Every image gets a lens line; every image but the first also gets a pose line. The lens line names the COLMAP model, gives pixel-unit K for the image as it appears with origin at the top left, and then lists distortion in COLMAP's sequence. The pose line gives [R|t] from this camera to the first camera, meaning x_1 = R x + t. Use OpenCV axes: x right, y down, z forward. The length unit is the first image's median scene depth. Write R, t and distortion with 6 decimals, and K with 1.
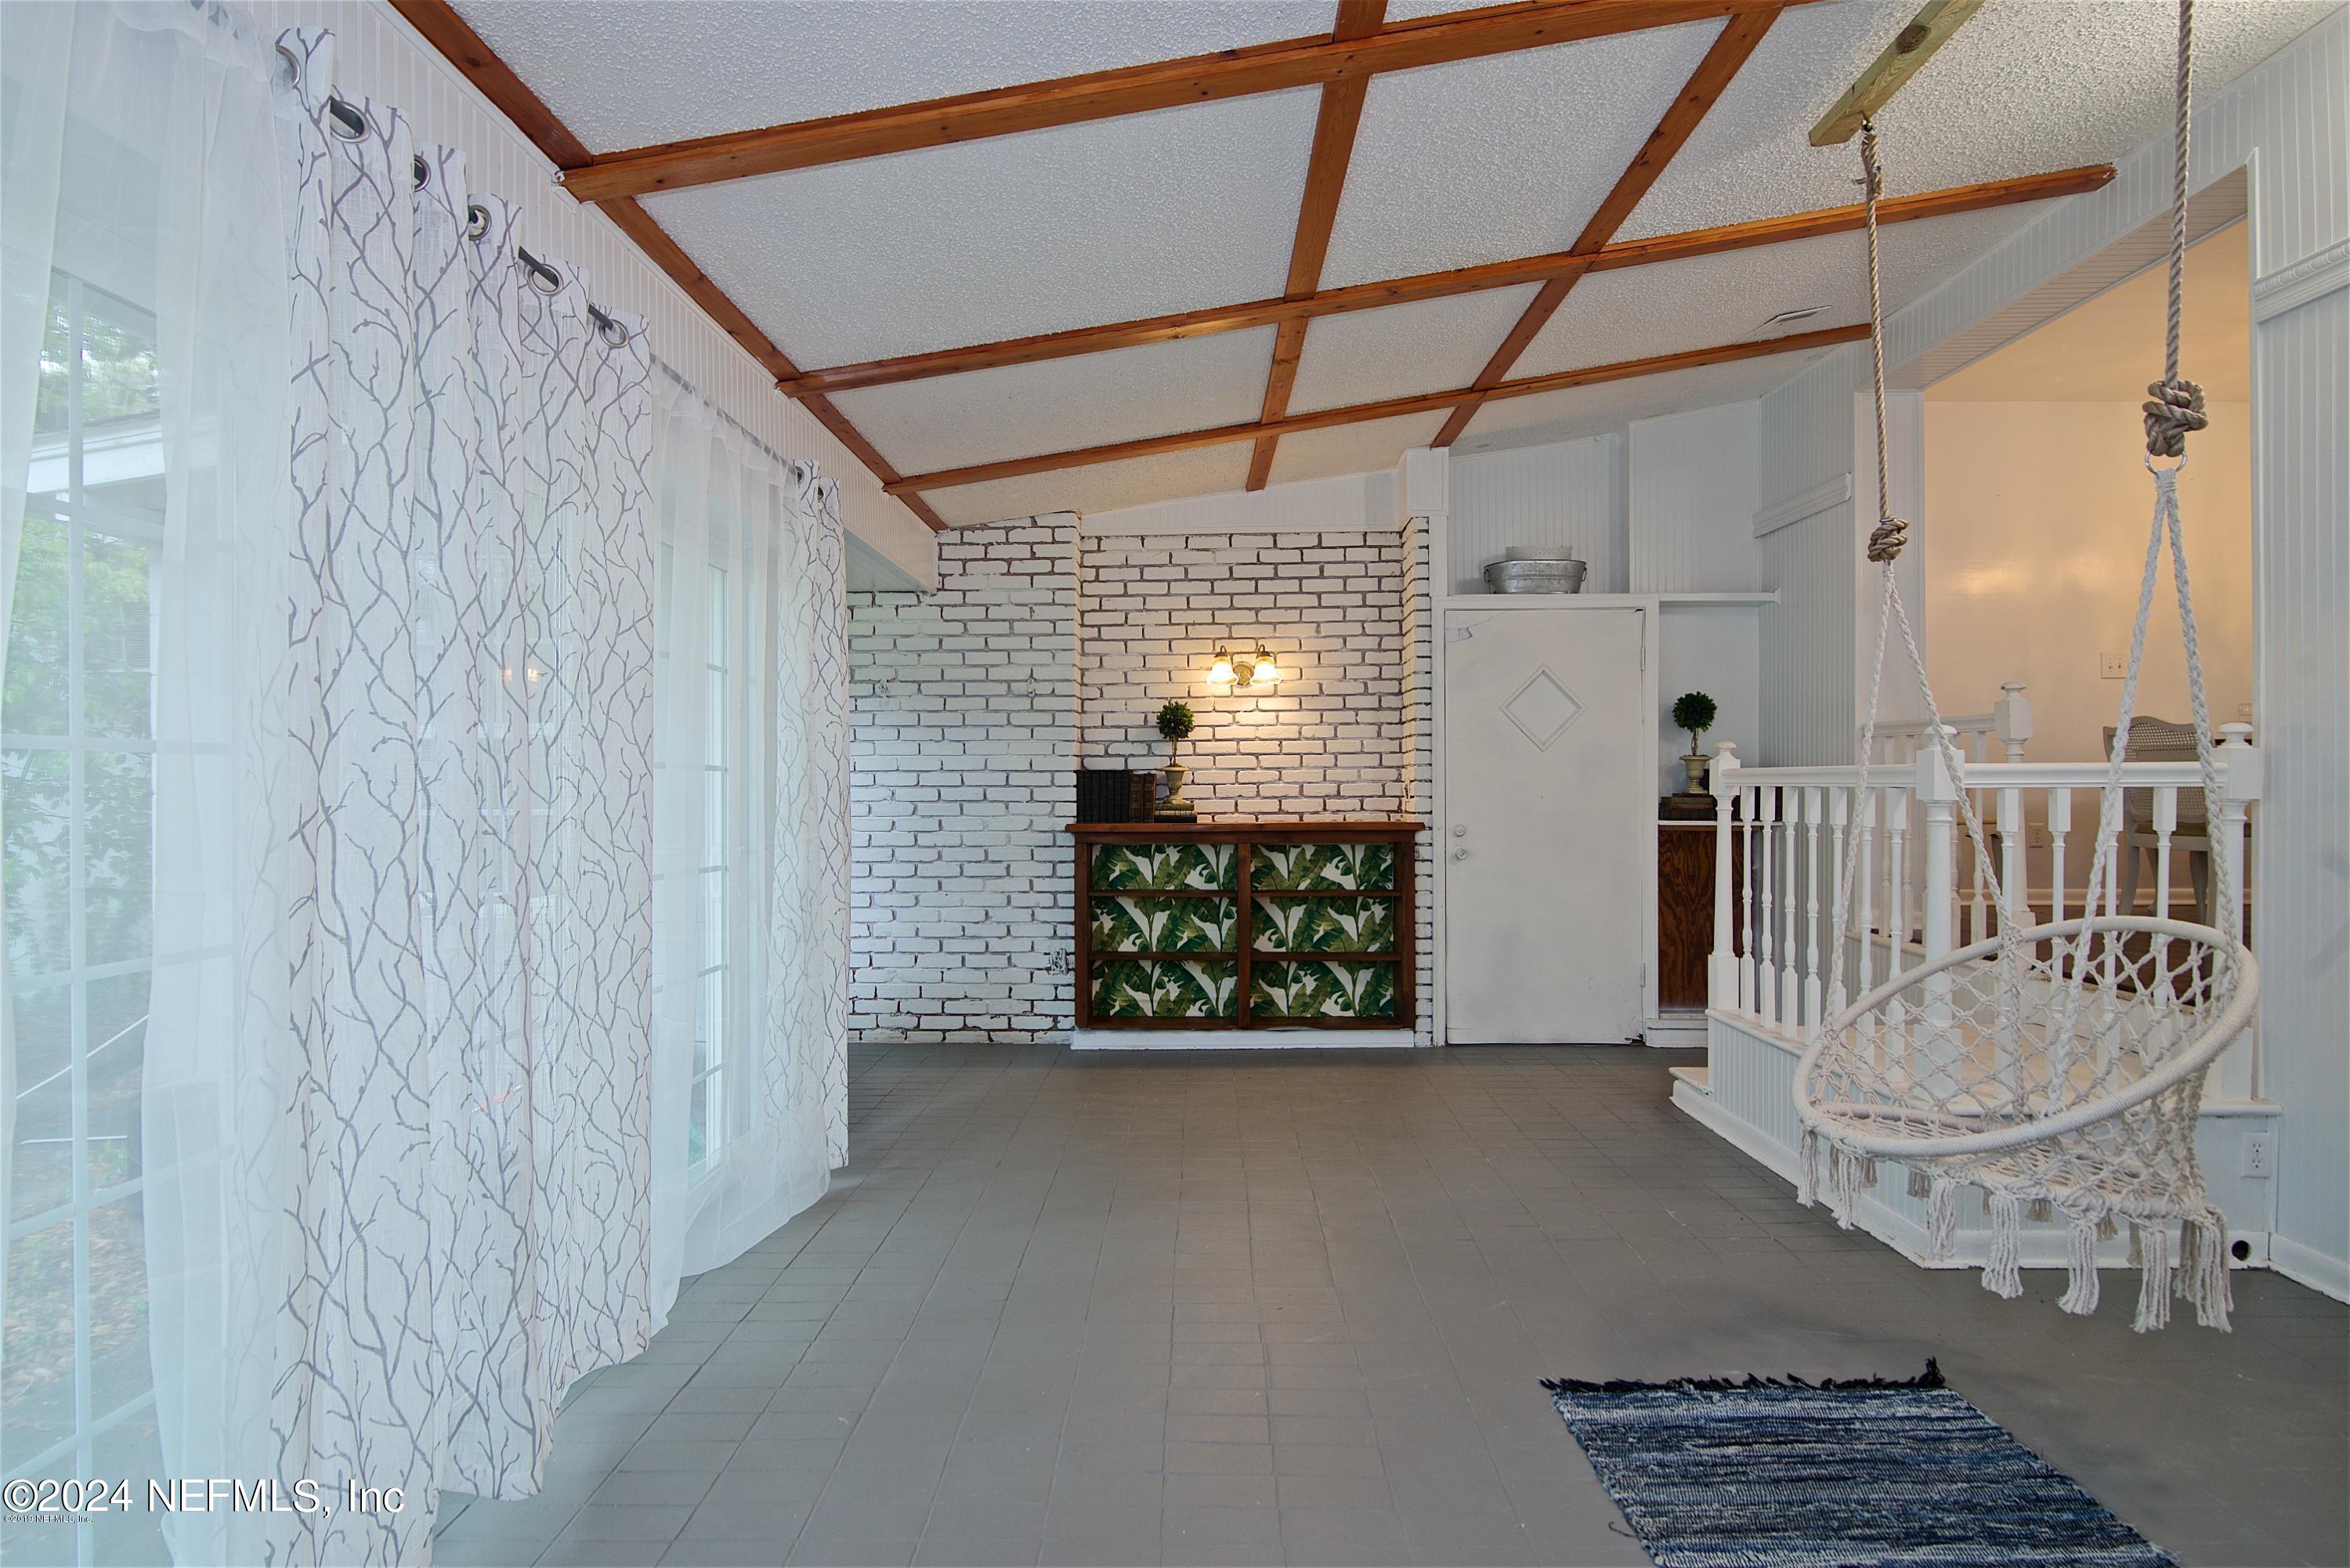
lens RADIAL K [[1149.9, 0, 1181.8], [0, 1149.9, 790.2], [0, 0, 1]] dist [-0.012391, -0.001863]
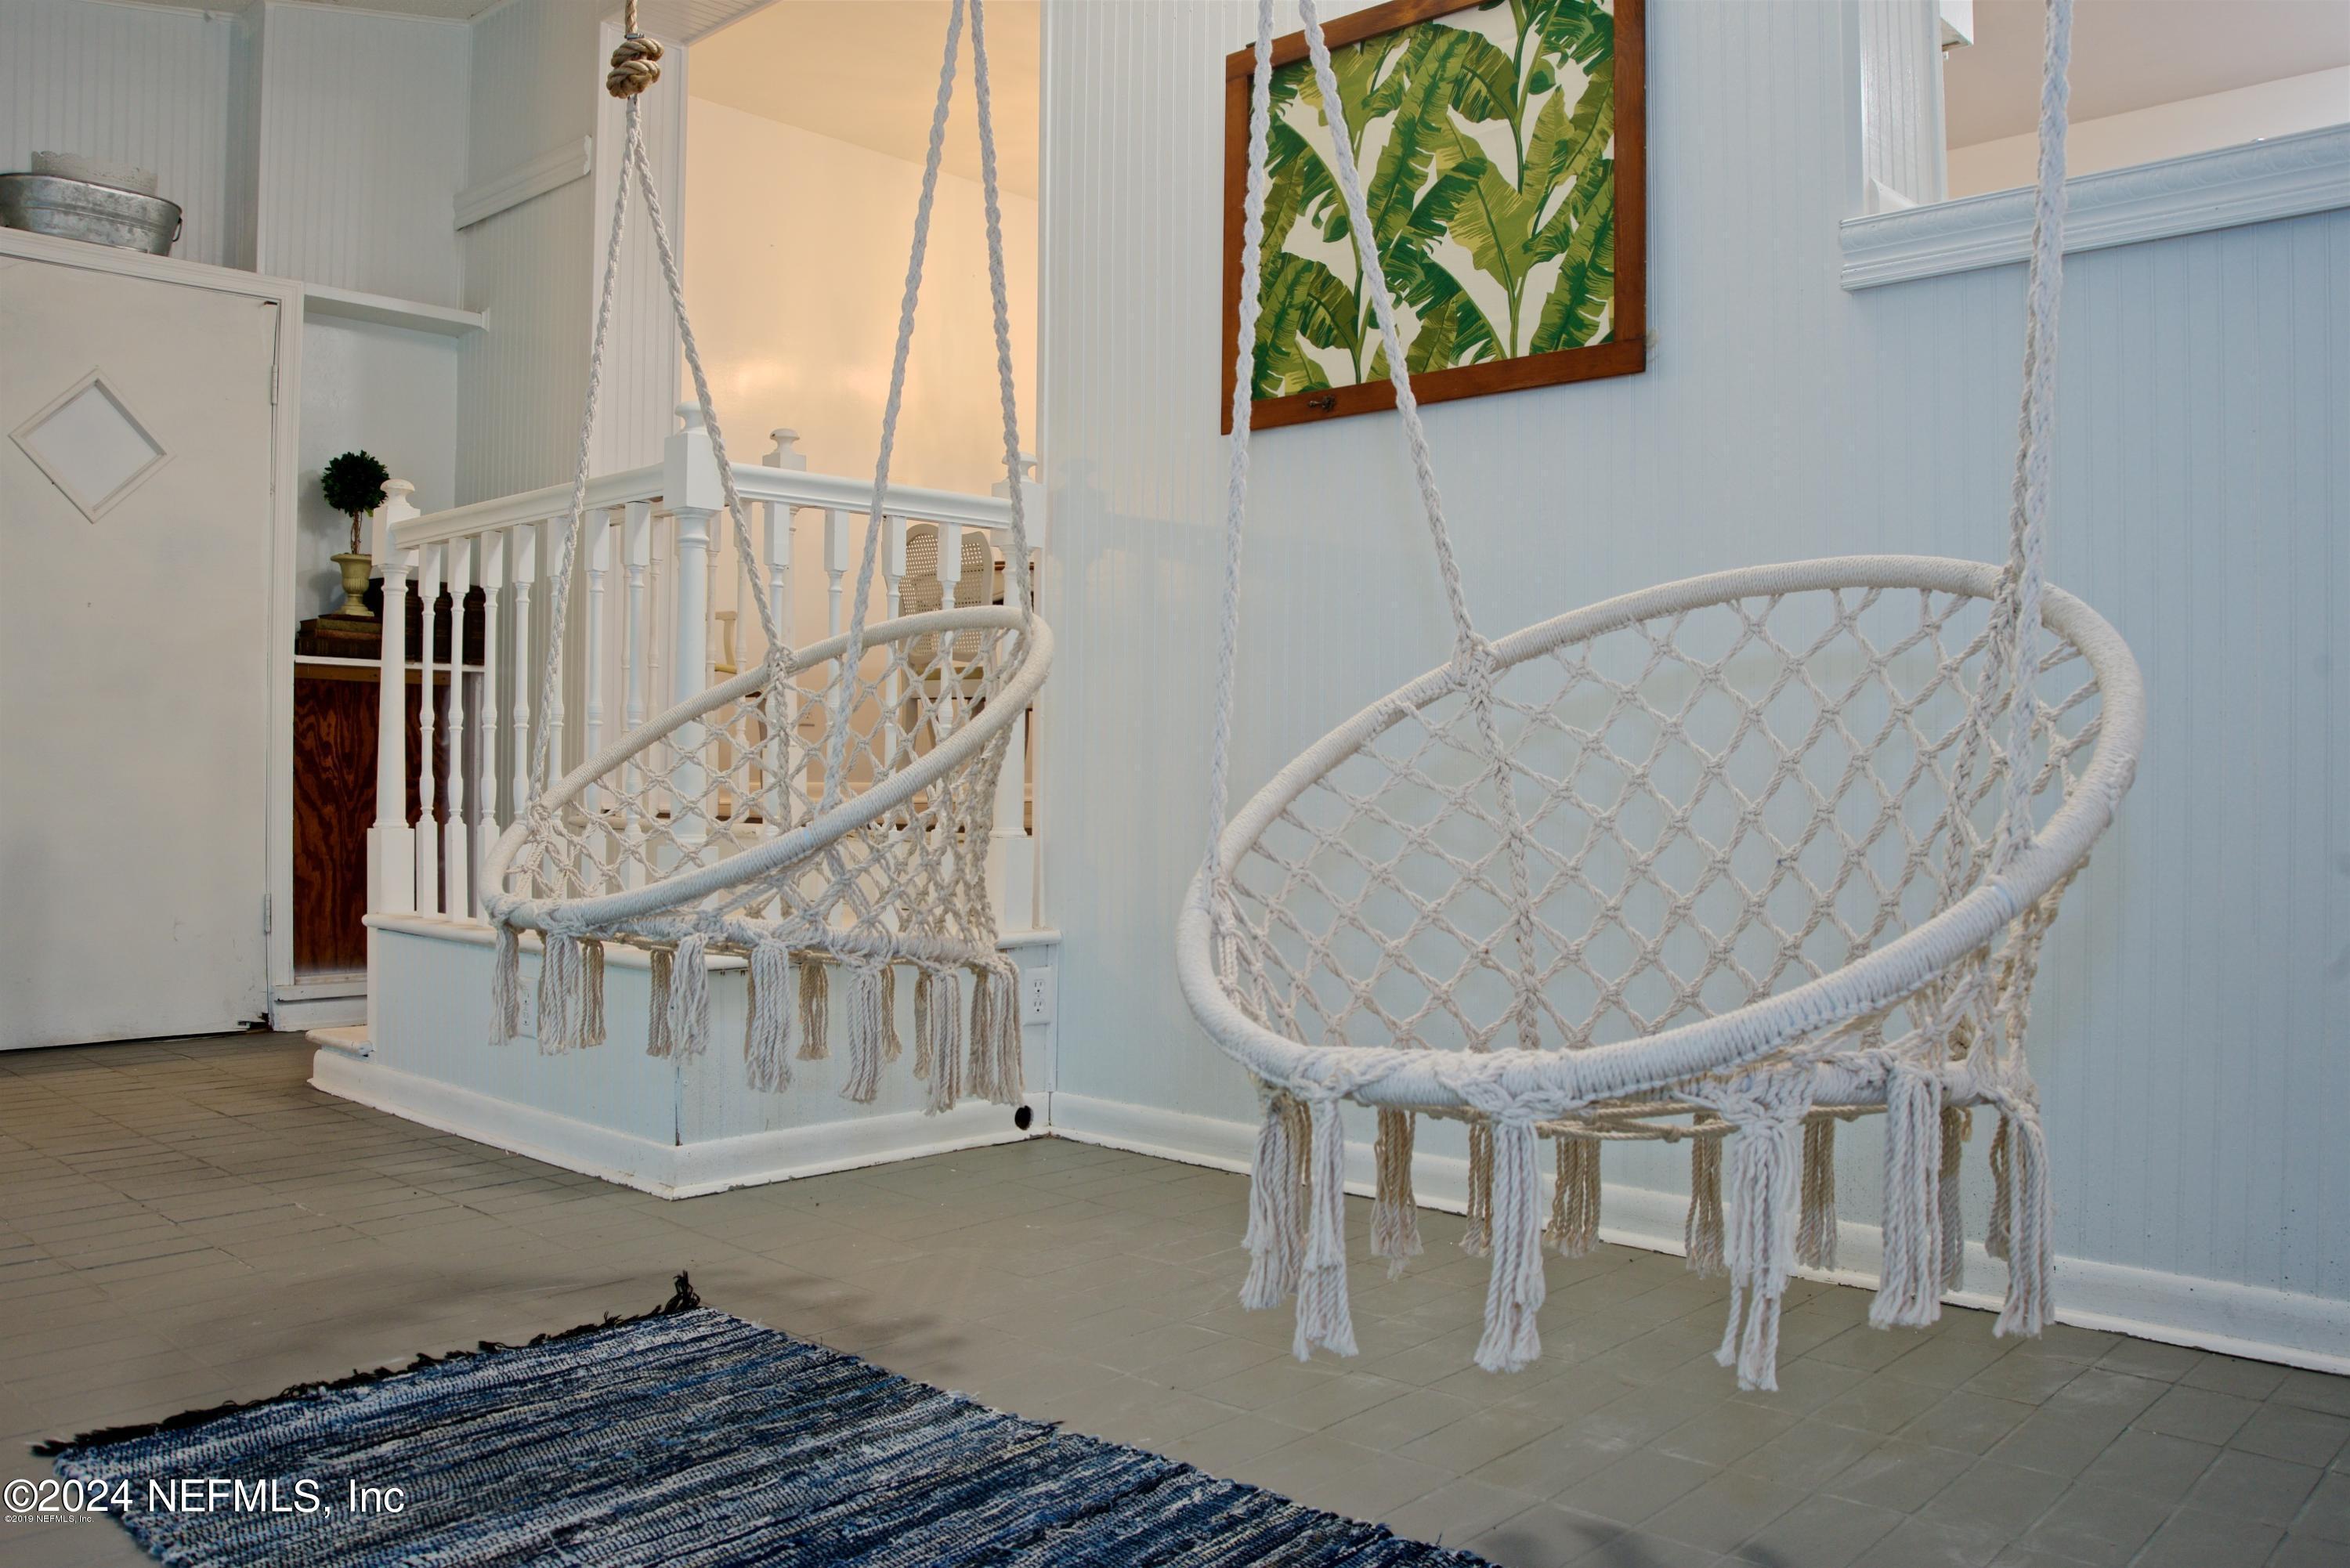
lens RADIAL K [[1827.3, 0, 1165.2], [0, 1827.3, 781.5], [0, 0, 1]] dist [-0.113341, 0.043501]
pose [[0.669338, 0.003776, 0.742948, 0.071275], [-0.007387, 0.999971, 0.001573, 0.213242], [-0.742921, -0.006541, 0.669347, 0.098181]]
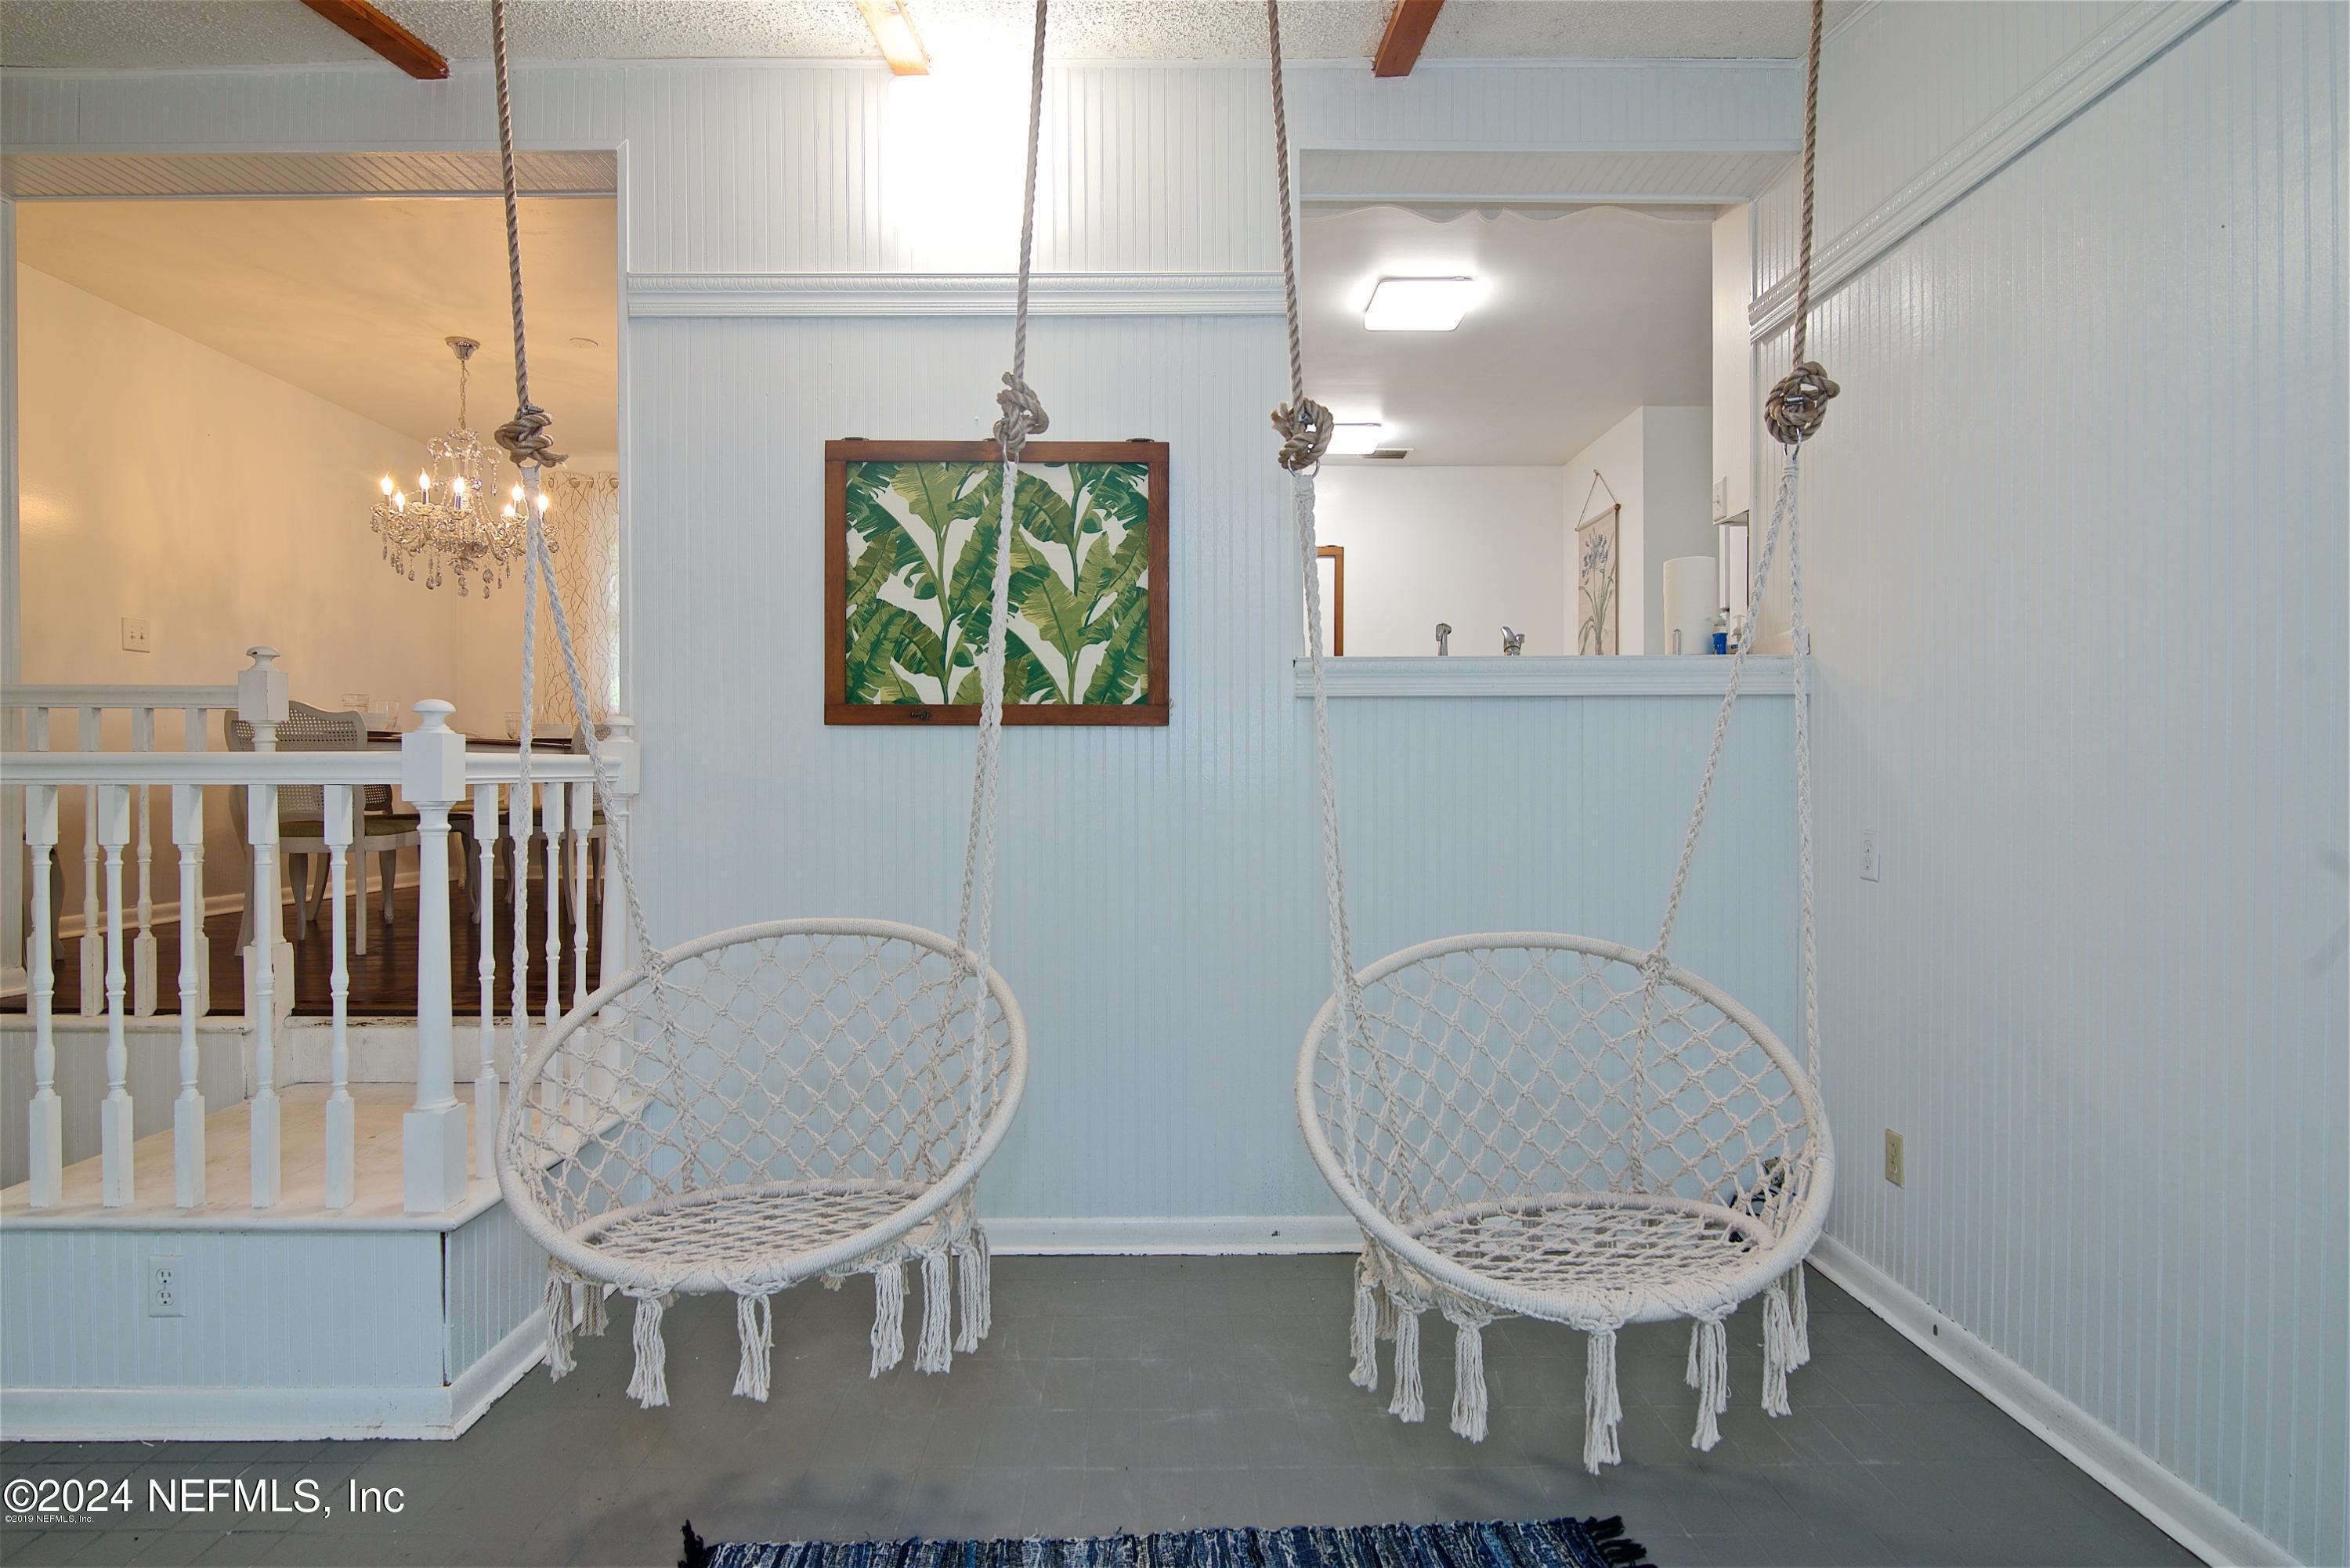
lens RADIAL K [[1245.4, 0, 1171.6], [0, 1245.4, 784.0], [0, 0, 1]] dist [-0.019096, 0.000477]
pose [[-0.016540, -0.000688, 0.999863, -0.185408], [0.003148, 0.999995, 0.000740, -0.000560], [-0.999858, 0.003160, -0.016538, 0.693103]]
